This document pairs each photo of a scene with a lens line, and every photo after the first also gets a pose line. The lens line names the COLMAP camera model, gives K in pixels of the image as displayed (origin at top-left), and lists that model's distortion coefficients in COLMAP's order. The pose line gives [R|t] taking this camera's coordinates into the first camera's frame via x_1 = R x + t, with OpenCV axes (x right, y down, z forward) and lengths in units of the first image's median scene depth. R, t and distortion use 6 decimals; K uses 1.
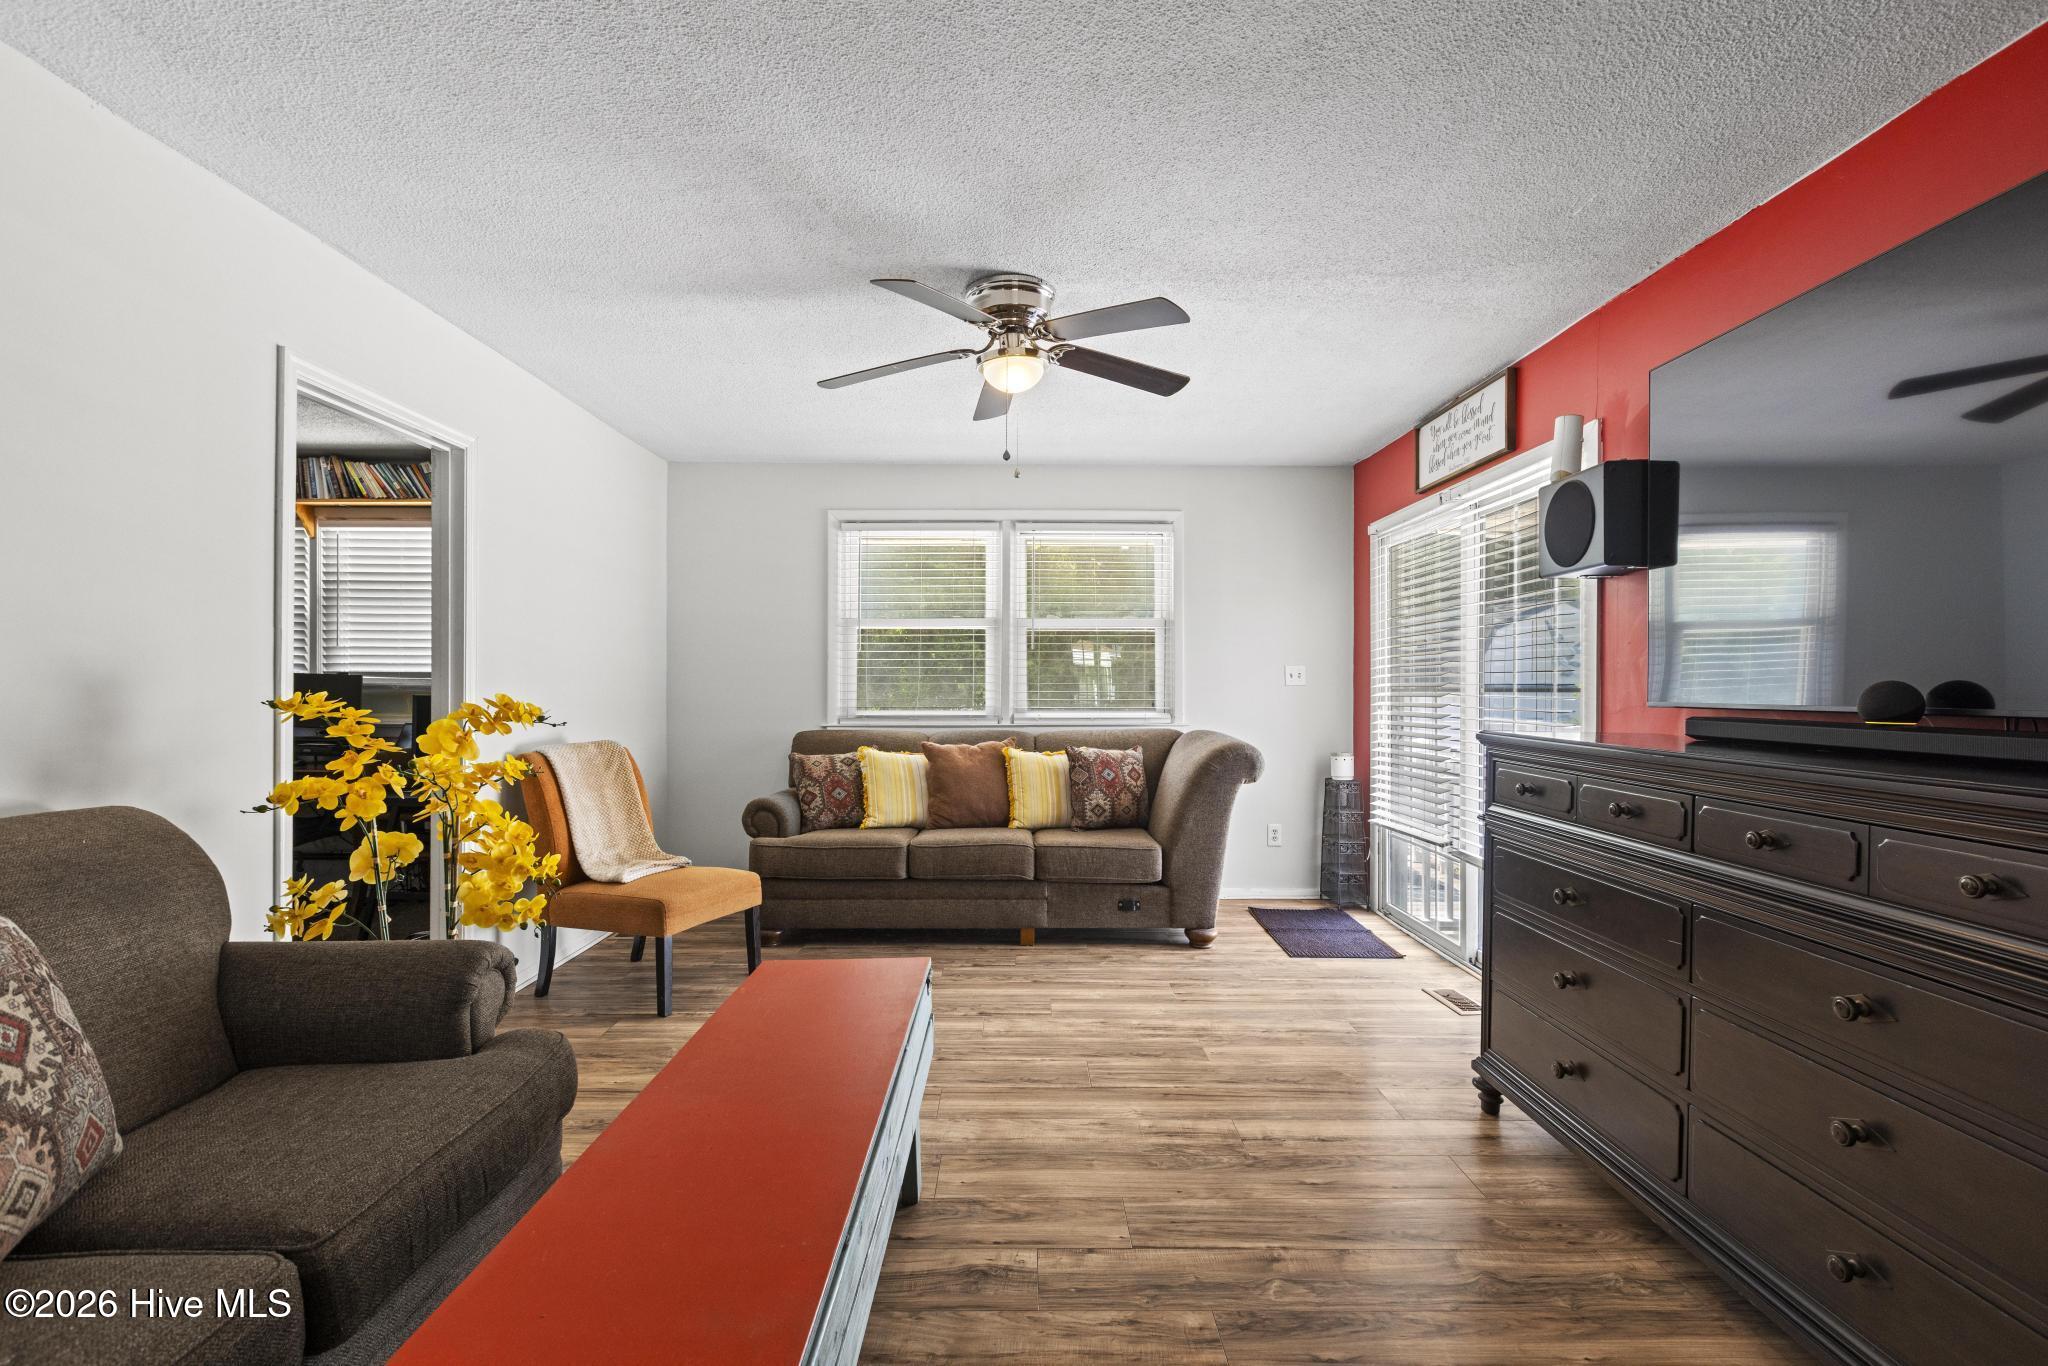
lens RADIAL K [[913.8, 0, 1032.4], [0, 913.8, 692.9], [0, 0, 1]] dist [-0.000185, 0.000023]
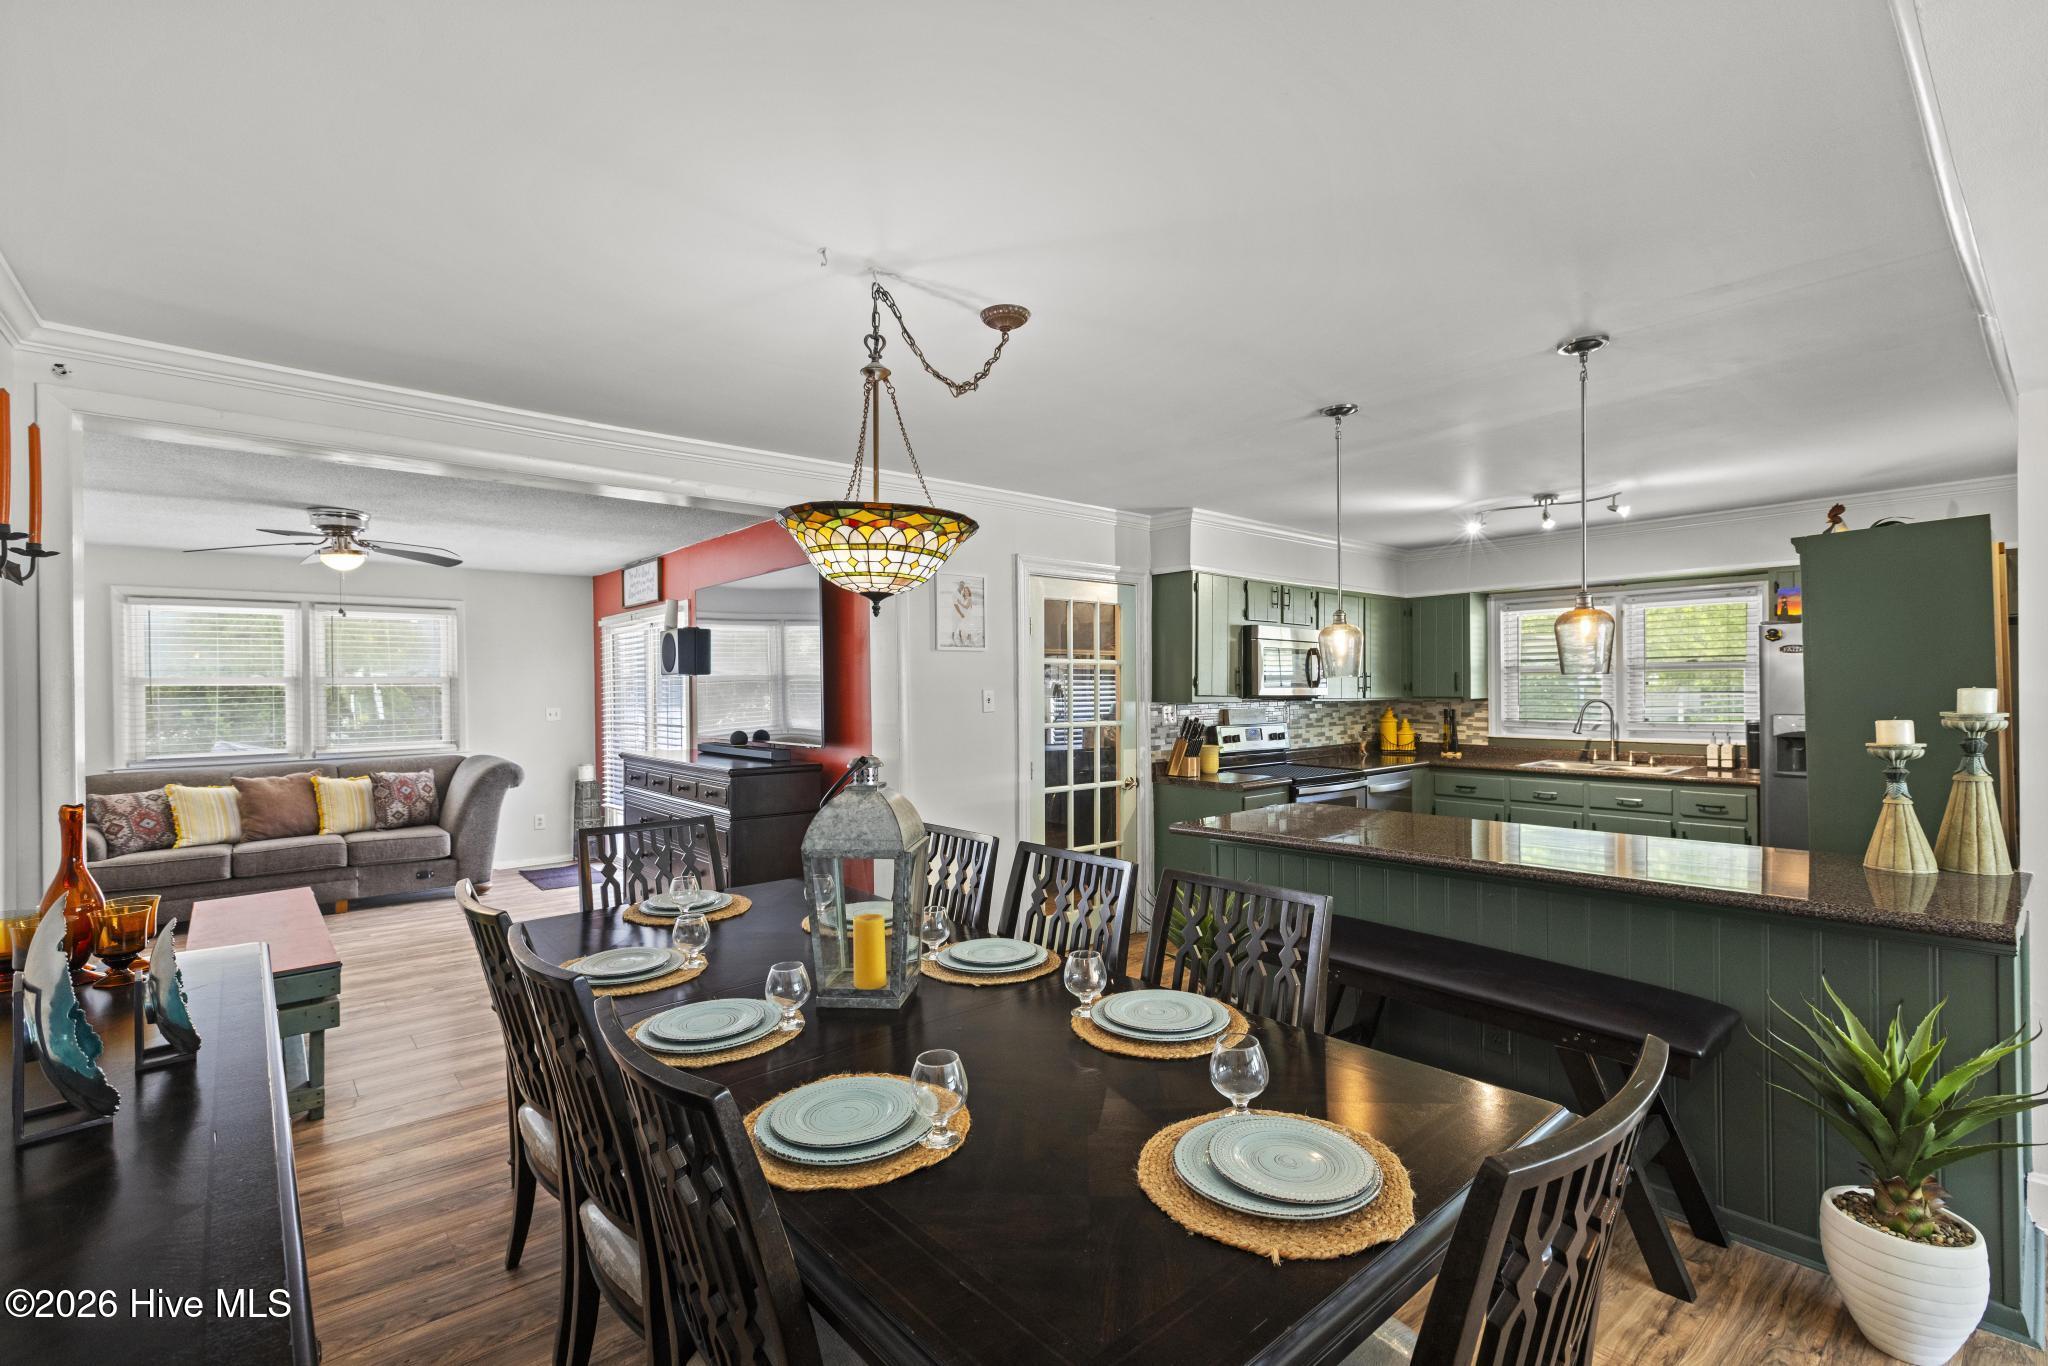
lens RADIAL K [[913.8, 0, 1032.4], [0, 913.8, 692.9], [0, 0, 1]] dist [-0.000185, 0.000023]
pose [[0.763154, -0.016139, 0.646015, -0.092017], [0.018701, 0.999821, 0.002885, -0.049955], [-0.645946, 0.009879, 0.763319, -0.745894]]
